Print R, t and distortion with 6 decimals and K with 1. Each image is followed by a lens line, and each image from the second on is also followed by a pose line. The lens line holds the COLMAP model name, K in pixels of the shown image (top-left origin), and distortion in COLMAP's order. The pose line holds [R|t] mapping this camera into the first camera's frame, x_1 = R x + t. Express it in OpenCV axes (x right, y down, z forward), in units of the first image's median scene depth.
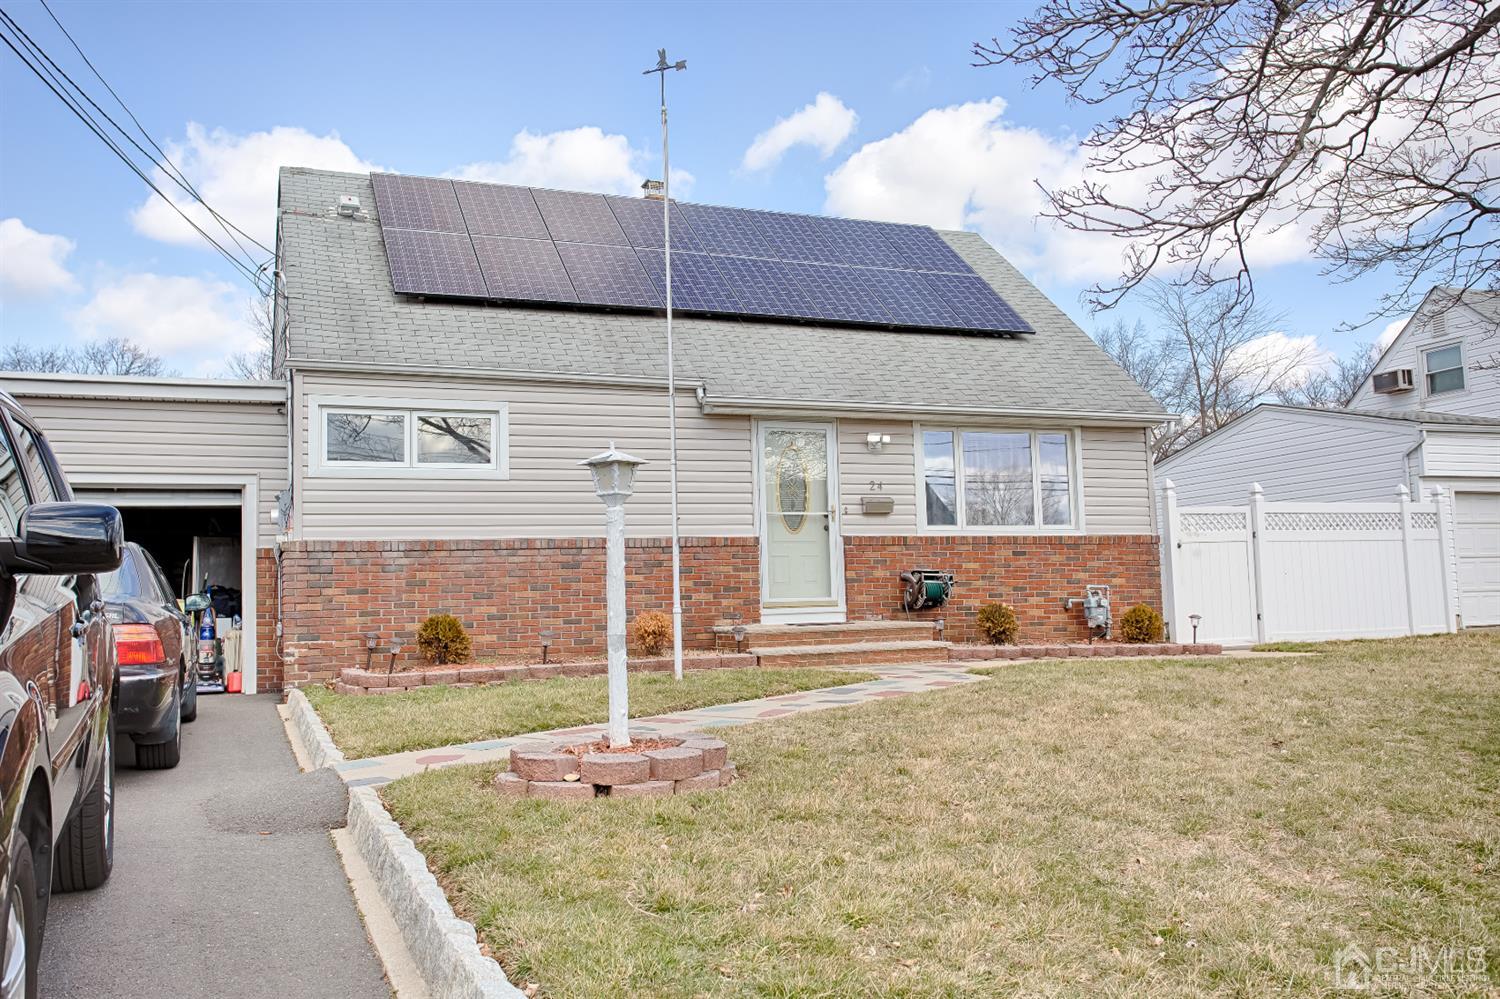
lens RADIAL K [[1284.4, 0, 751.2], [0, 1284.4, 499.5], [0, 0, 1]] dist [-0.013234, 0.004814]
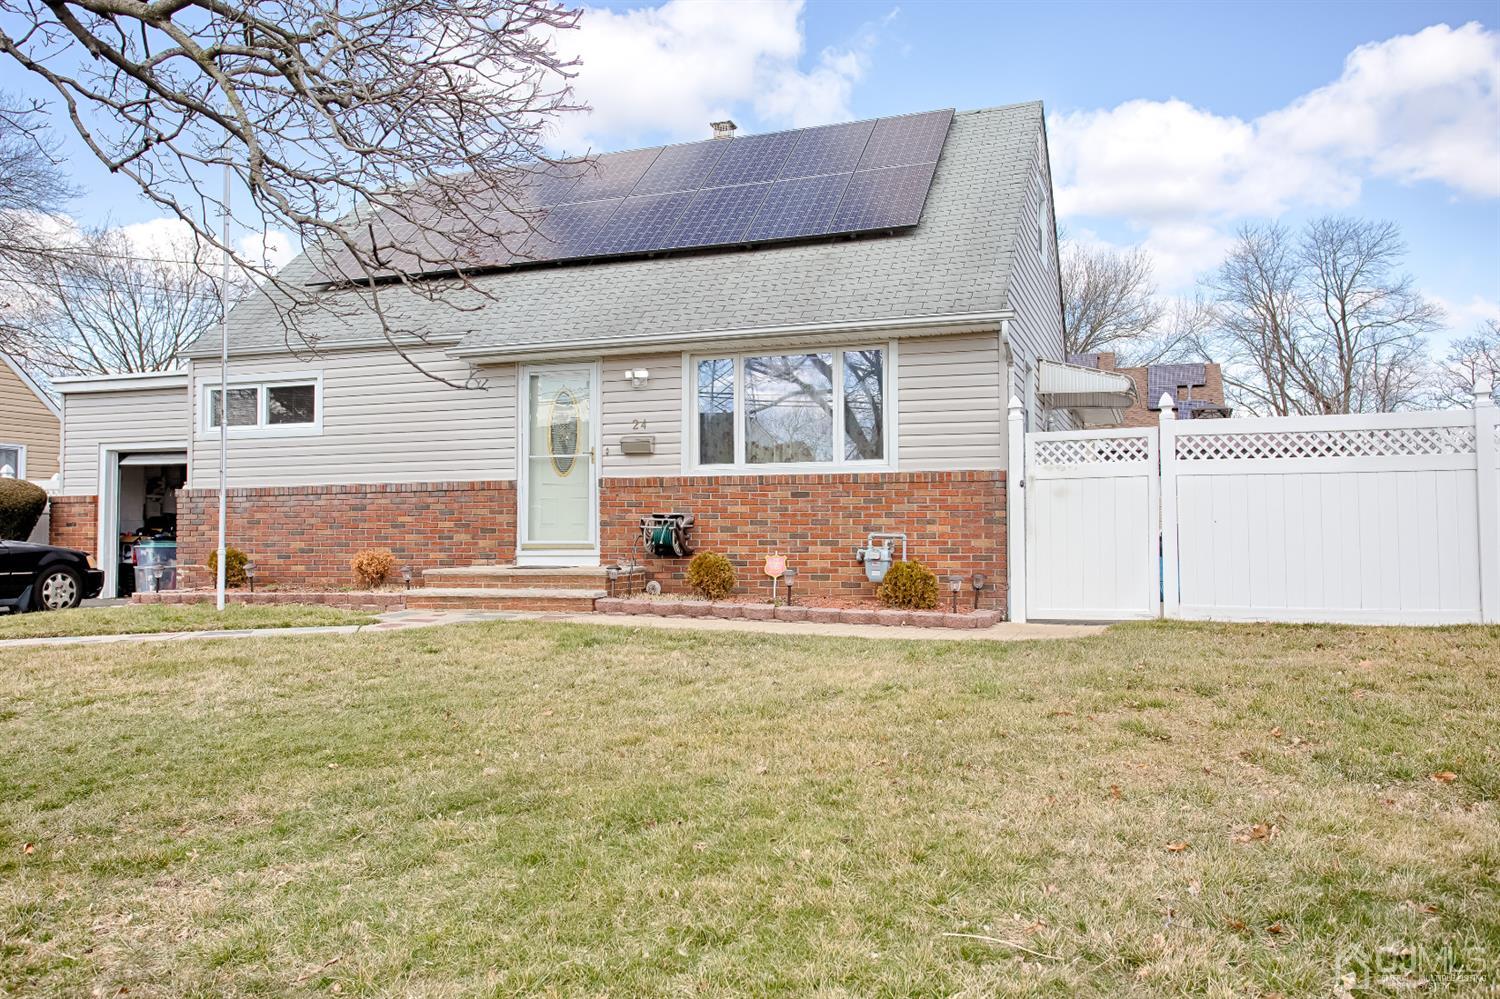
lens RADIAL K [[1146.9, 0, 749.8], [0, 1146.9, 499.5], [0, 0, 1]] dist [-0.022941, -0.004511]
pose [[0.747145, 0.001818, -0.664659, 0.729677], [0.037155, 0.998318, 0.044496, 0.010210], [0.663622, -0.057940, 0.745821, 0.427254]]
